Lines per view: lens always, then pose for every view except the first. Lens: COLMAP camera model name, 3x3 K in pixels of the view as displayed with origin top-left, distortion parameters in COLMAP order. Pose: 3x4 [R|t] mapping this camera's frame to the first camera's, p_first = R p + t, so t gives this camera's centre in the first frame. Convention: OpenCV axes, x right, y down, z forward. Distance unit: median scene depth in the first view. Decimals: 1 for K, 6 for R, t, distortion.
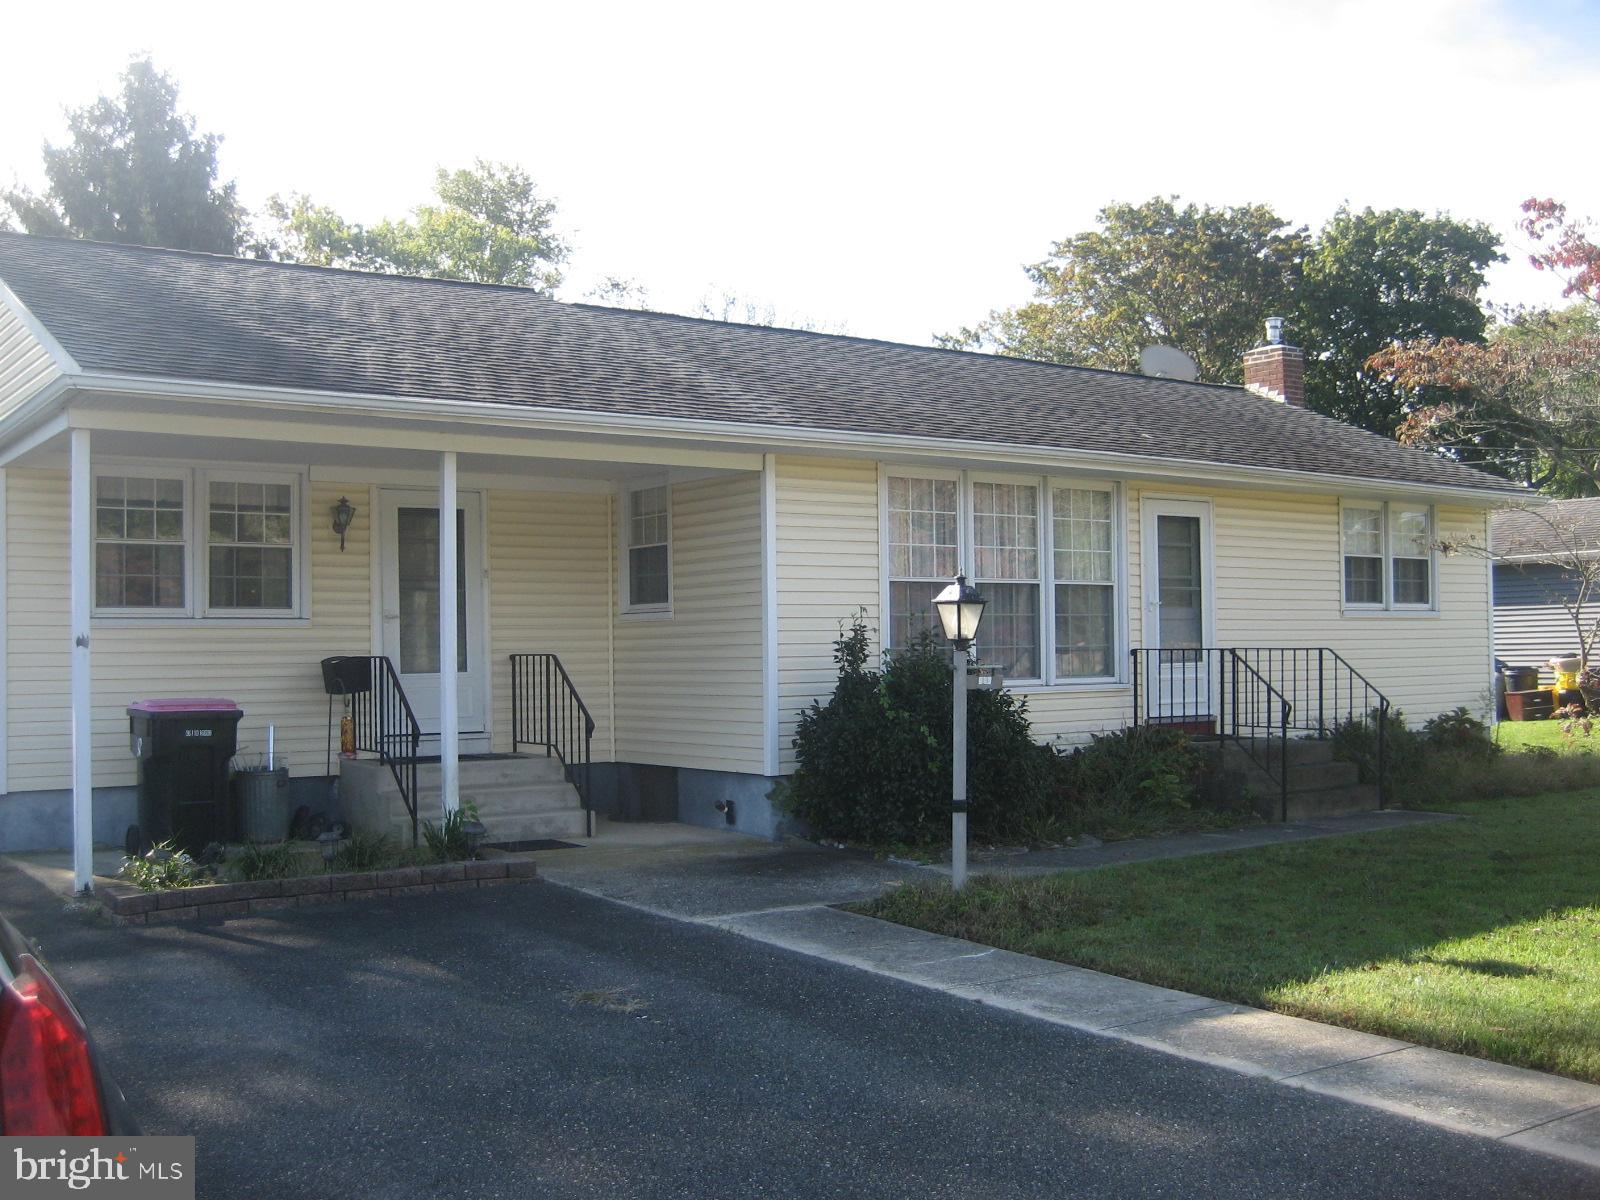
lens RADIAL K [[1675.7, 0, 800.0], [0, 1675.7, 600.0], [0, 0, 1]] dist [-0.142062, 0.194697]
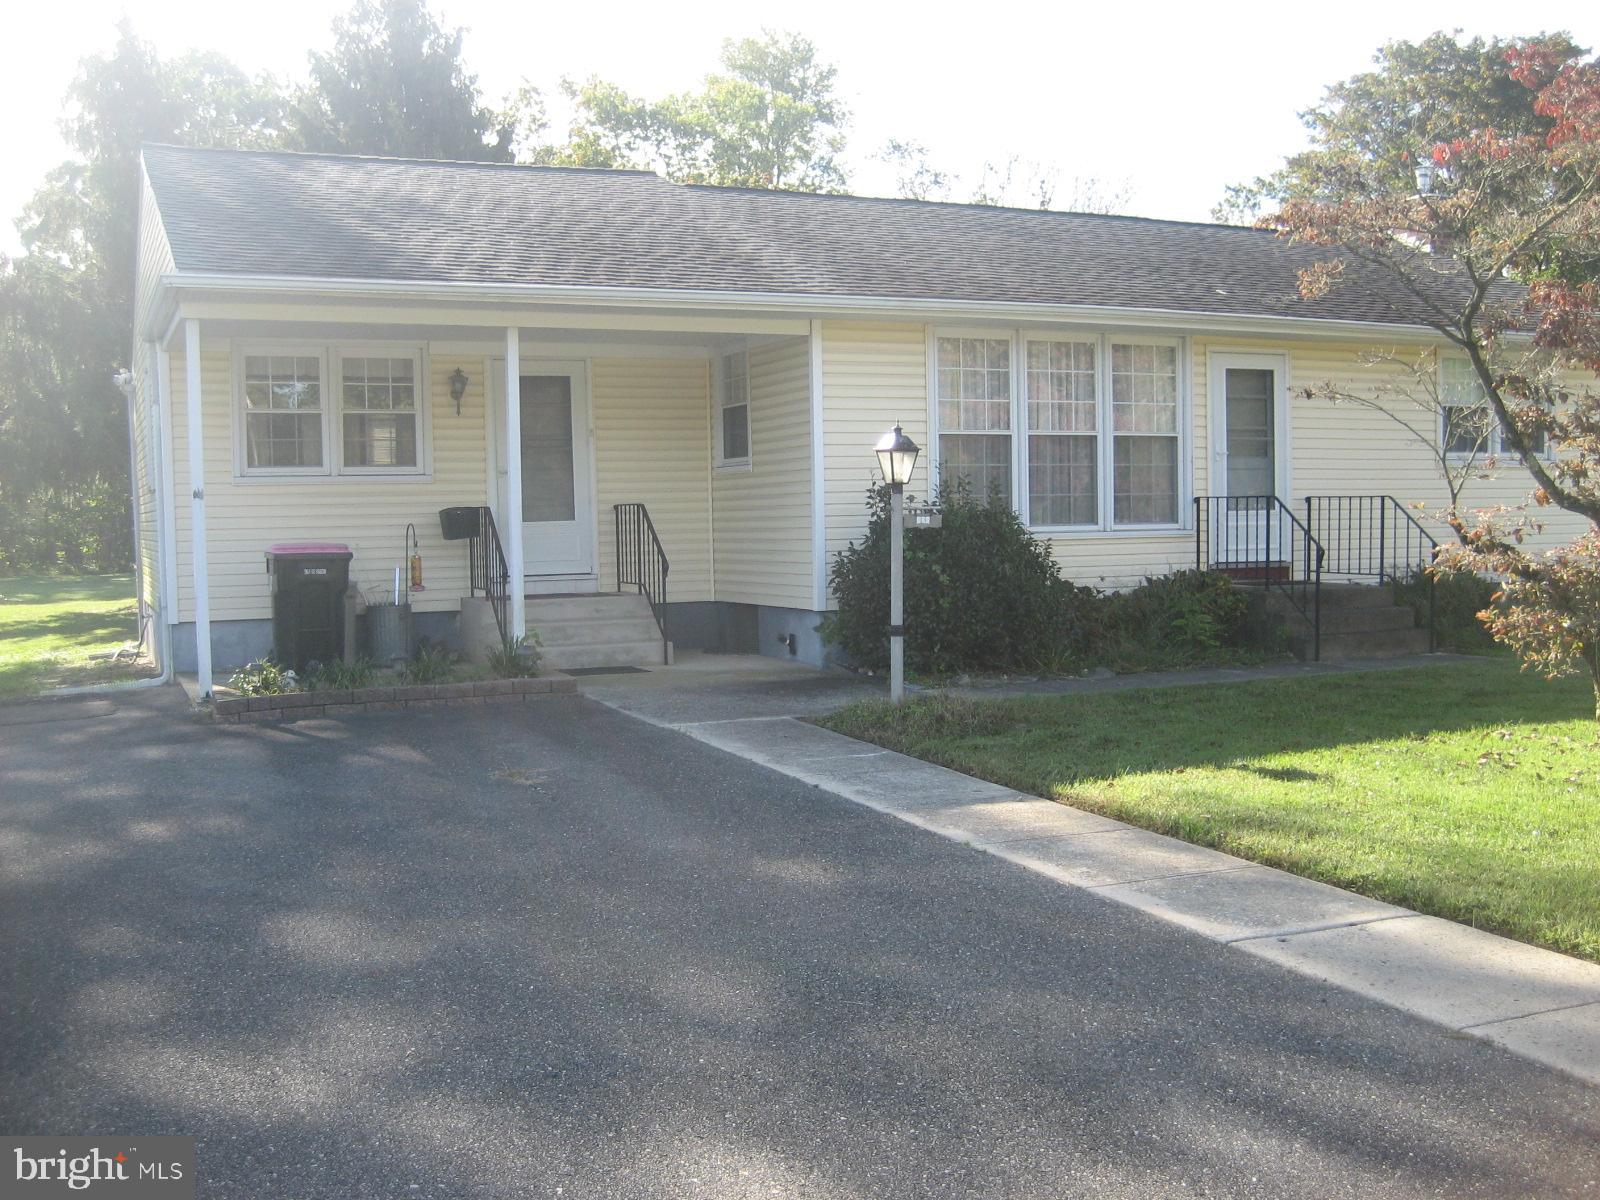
lens RADIAL K [[1675.7, 0, 800.0], [0, 1675.7, 600.0], [0, 0, 1]] dist [-0.142062, 0.194697]
pose [[0.980816, 0.004883, -0.194875, 0.171891], [0.011306, 0.996578, 0.081878, 0.005903], [0.194608, -0.082510, 0.977405, -0.083089]]
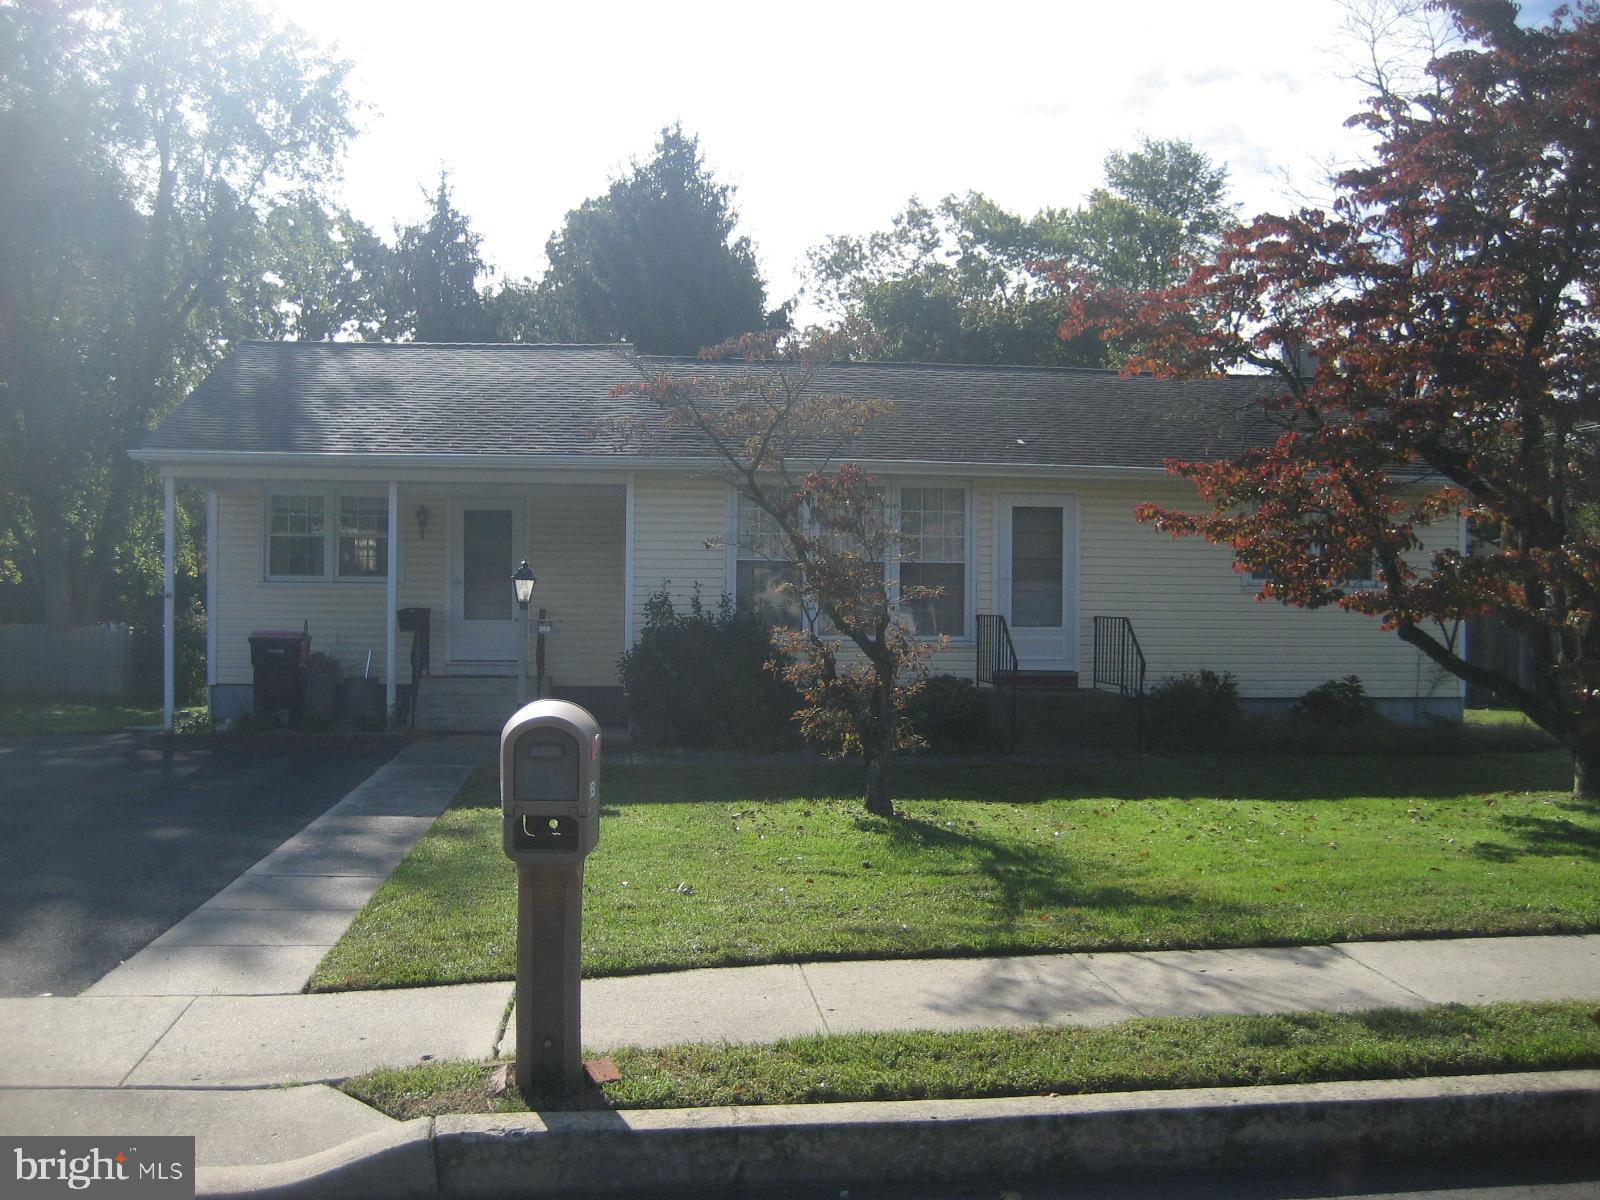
lens RADIAL K [[1675.7, 0, 800.0], [0, 1675.7, 600.0], [0, 0, 1]] dist [-0.142062, 0.194697]
pose [[0.876298, 0.016954, -0.481471, 0.741481], [-0.005314, 0.999660, 0.025529, -0.013910], [0.481740, -0.019812, 0.876090, -0.176771]]
